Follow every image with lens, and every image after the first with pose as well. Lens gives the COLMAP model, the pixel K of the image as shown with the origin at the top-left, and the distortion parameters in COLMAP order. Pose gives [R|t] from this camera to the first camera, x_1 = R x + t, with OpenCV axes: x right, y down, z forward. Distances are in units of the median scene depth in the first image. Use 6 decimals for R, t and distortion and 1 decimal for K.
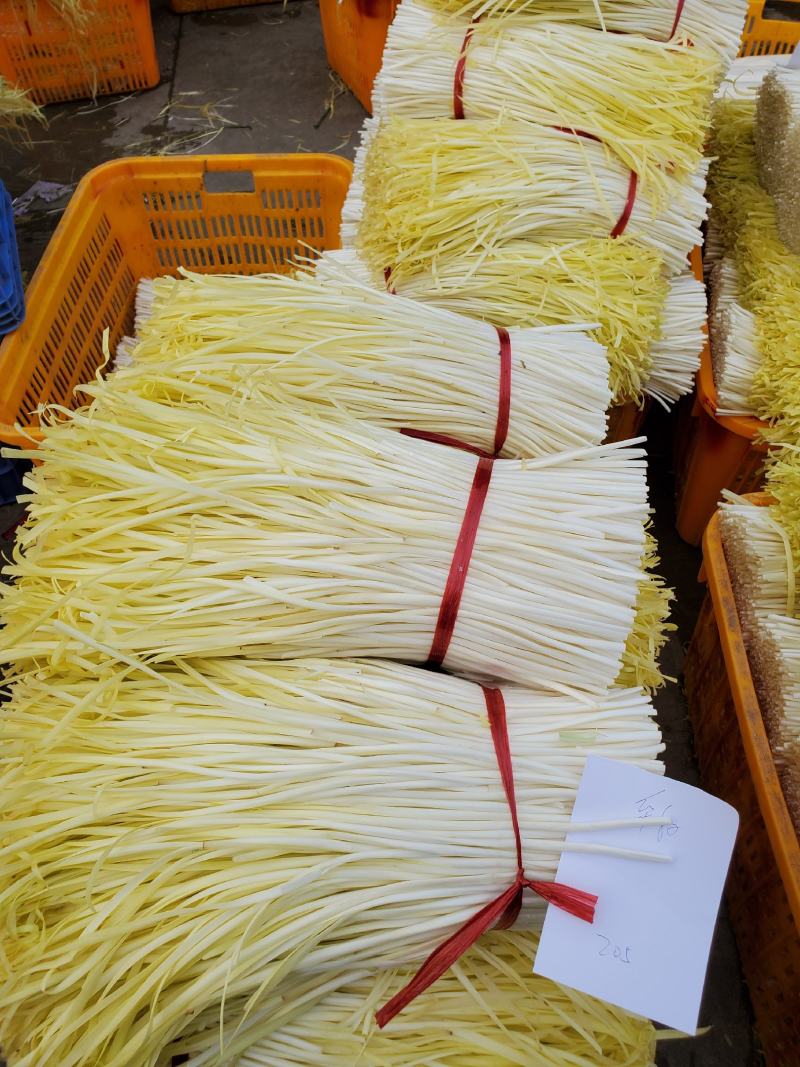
lens RADIAL K [[852.1, 0, 377.9], [0, 852.1, 515.1], [0, 0, 1]] dist [0.014502, 0.001286]
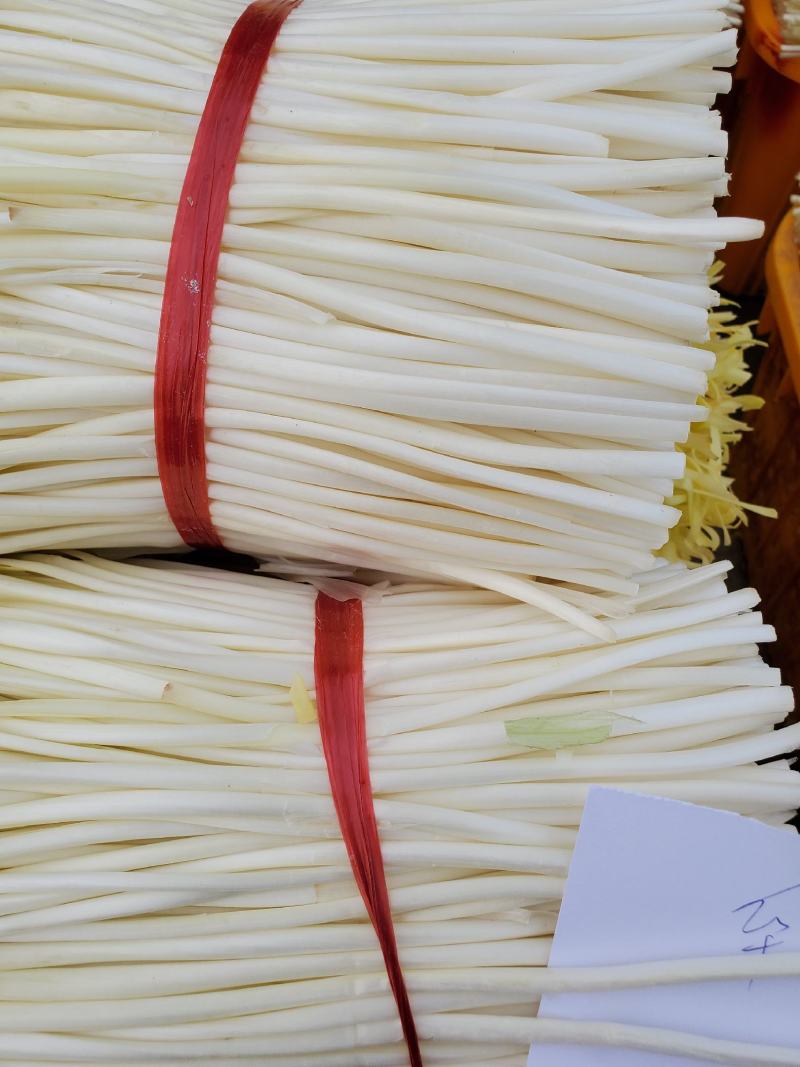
lens RADIAL K [[819.6, 0, 359.4], [0, 819.6, 535.7], [0, 0, 1]] dist [0.075073, -0.111916]
pose [[0.994003, -0.099775, -0.044762, 0.164414], [0.107495, 0.966671, 0.232364, 0.087730], [0.020086, -0.235782, 0.971598, 0.641694]]
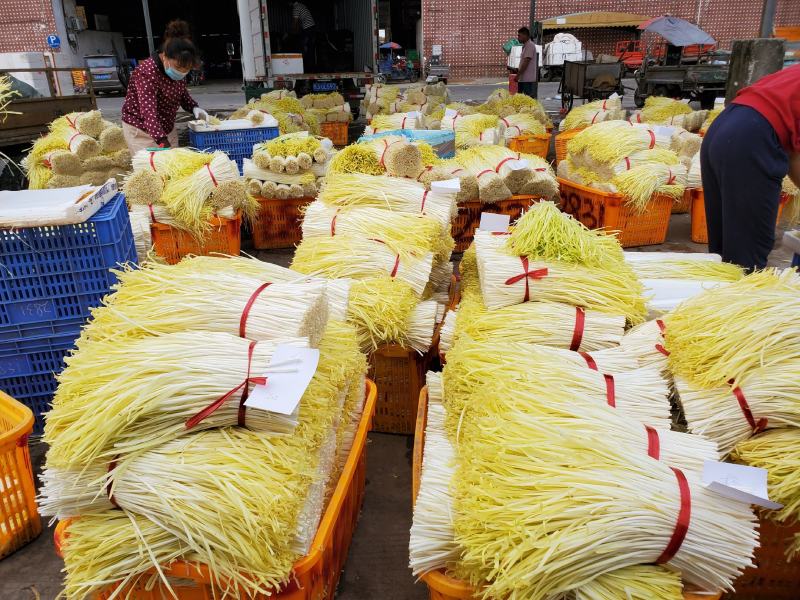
lens RADIAL K [[638.9, 0, 402.9], [0, 638.9, 285.5], [0, 0, 1]] dist [0.014502, 0.001286]
pose [[0.999305, 0.019542, -0.031741, 0.680261], [-0.033394, 0.847686, -0.529446, 1.151890], [0.016560, 0.530138, 0.847750, -0.882815]]
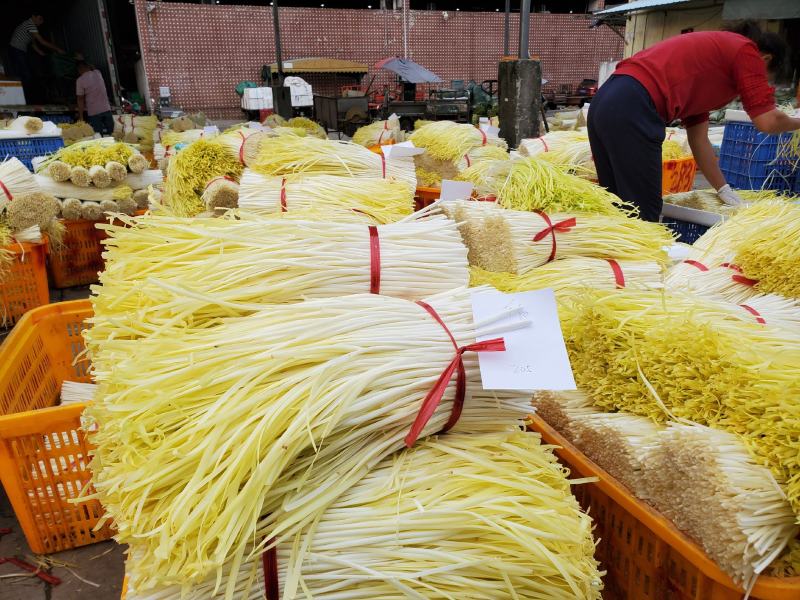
lens RADIAL K [[630.5, 0, 400.0], [0, 630.5, 300.0], [0, 0, 1]] dist [0.002690, 0.007264]
pose [[0.928438, -0.102589, 0.357041, -0.348273], [0.288108, 0.805582, -0.517718, 0.869596], [-0.234514, 0.583536, 0.777489, -0.011453]]
